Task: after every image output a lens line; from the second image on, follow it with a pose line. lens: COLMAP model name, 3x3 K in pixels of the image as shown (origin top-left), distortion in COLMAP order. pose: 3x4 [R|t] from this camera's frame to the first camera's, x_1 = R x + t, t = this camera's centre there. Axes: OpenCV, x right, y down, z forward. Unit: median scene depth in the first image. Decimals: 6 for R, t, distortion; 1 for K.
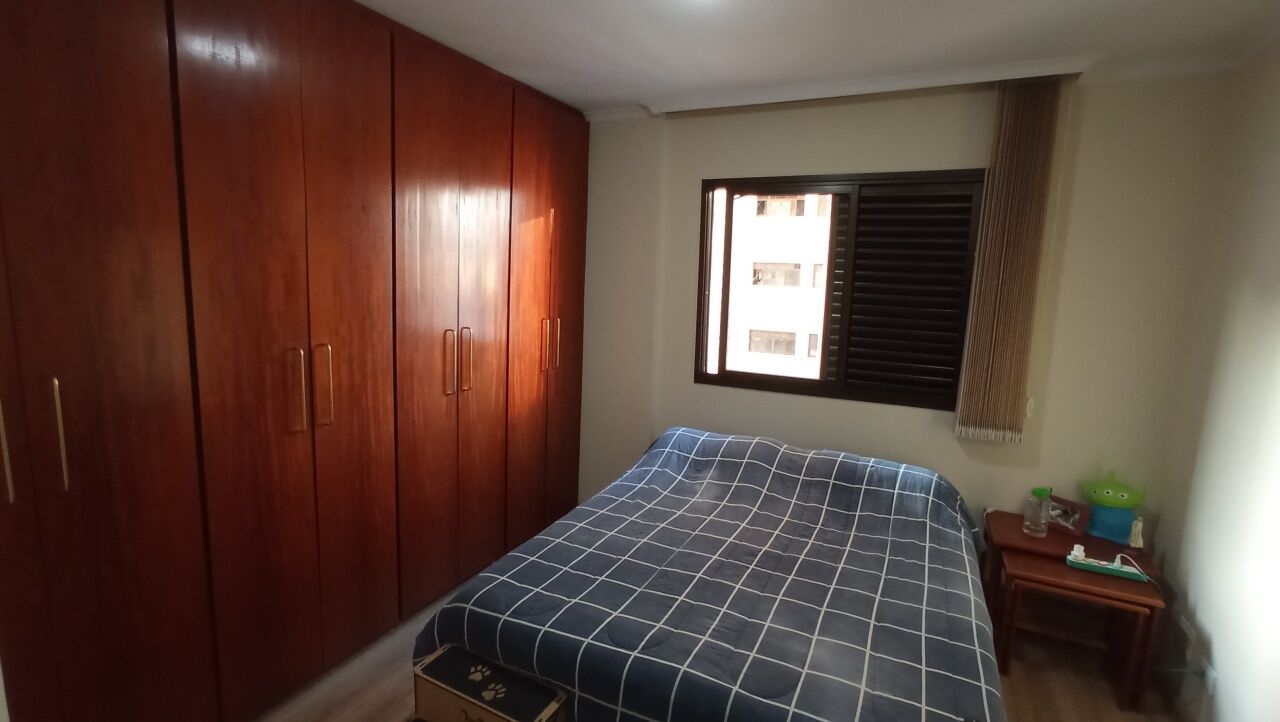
lens RADIAL K [[584.0, 0, 641.8], [0, 584.0, 361.3], [0, 0, 1]] dist [-0.017791, 0.007238]
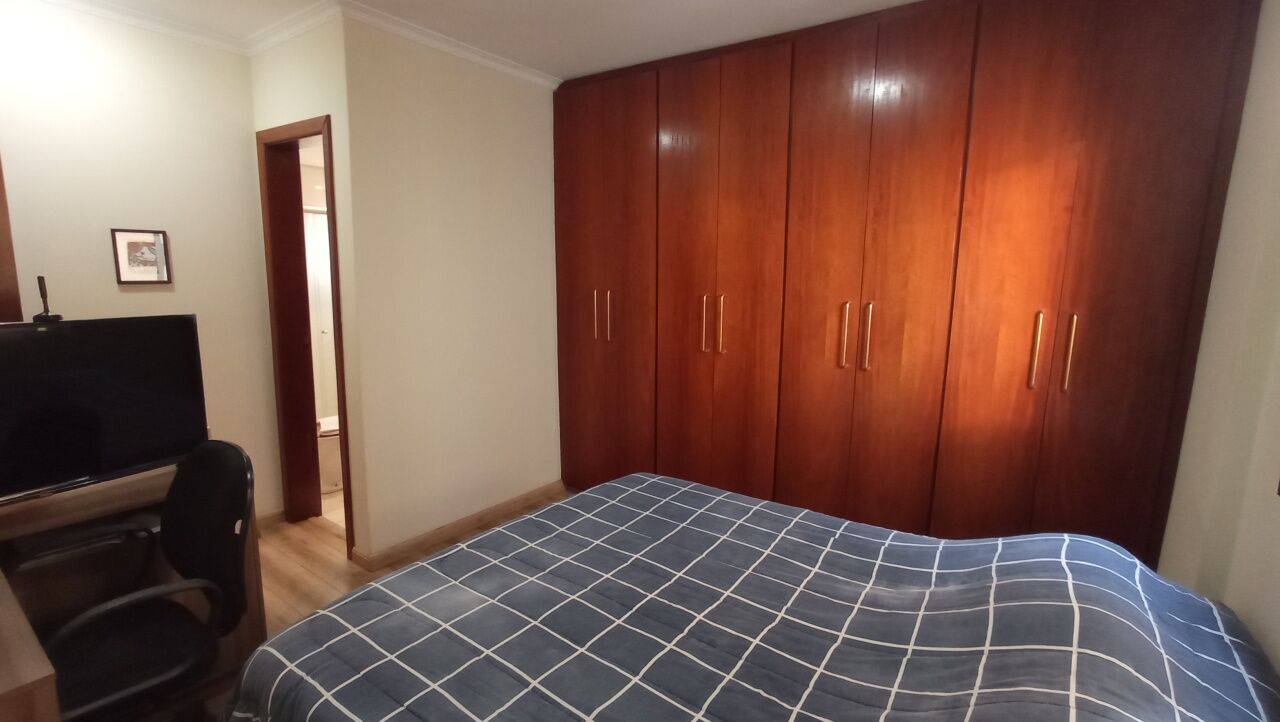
lens RADIAL K [[584.0, 0, 643.0], [0, 584.0, 355.0], [0, 0, 1]] dist [-0.017791, 0.007238]
pose [[-0.169268, 0.104918, -0.979970, 0.820881], [-0.189598, 0.972279, 0.136844, -0.042179], [0.967161, 0.208964, -0.144684, 0.957502]]
